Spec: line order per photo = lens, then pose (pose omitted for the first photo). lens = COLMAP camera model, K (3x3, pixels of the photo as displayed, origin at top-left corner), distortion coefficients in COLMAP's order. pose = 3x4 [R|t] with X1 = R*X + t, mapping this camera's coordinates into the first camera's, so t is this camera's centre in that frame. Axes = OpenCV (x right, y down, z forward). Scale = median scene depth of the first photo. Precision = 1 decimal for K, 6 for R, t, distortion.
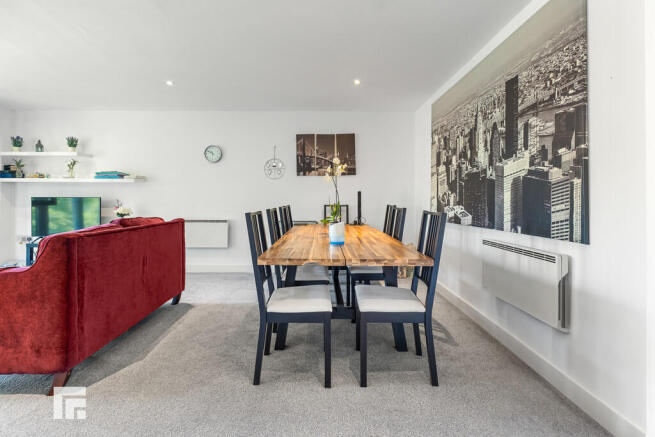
lens RADIAL K [[287.5, 0, 326.0], [0, 287.5, 200.5], [0, 0, 1]] dist [-0.004468, 0.000750]
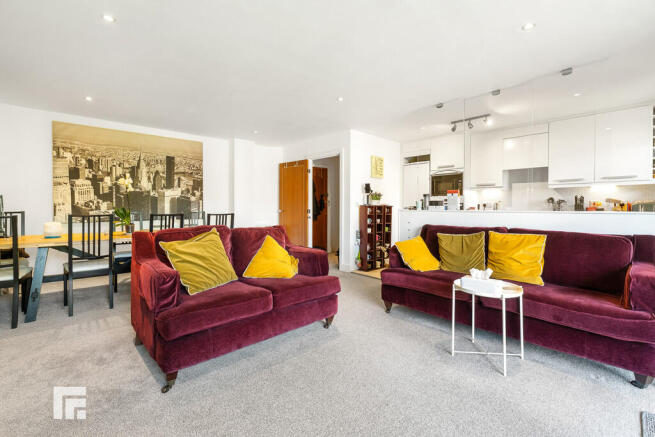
lens RADIAL K [[287.5, 0, 327.6], [0, 287.5, 211.5], [0, 0, 1]] dist [-0.004468, 0.000750]
pose [[-0.673443, -0.012439, 0.739135, -1.798824], [-0.003318, 0.999899, 0.013804, 0.001617], [-0.739232, 0.006844, -0.673416, 1.455199]]
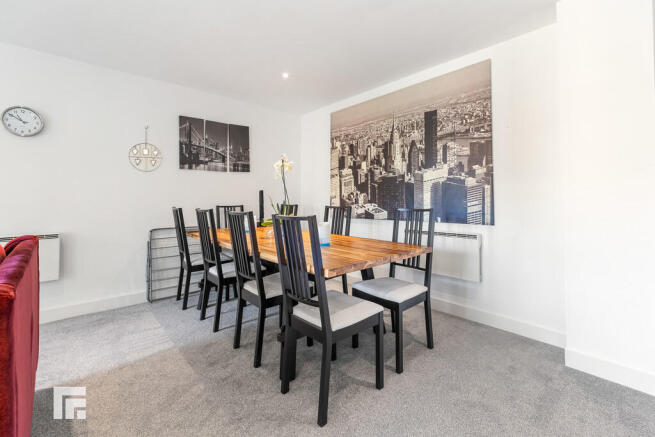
lens RADIAL K [[287.5, 0, 338.4], [0, 287.5, 194.5], [0, 0, 1]] dist [-0.004468, 0.000750]
pose [[0.734809, 0.004144, 0.678262, -0.547221], [0.008258, 0.999853, -0.015055, -0.003862], [-0.678224, 0.016663, 0.734666, 0.253303]]
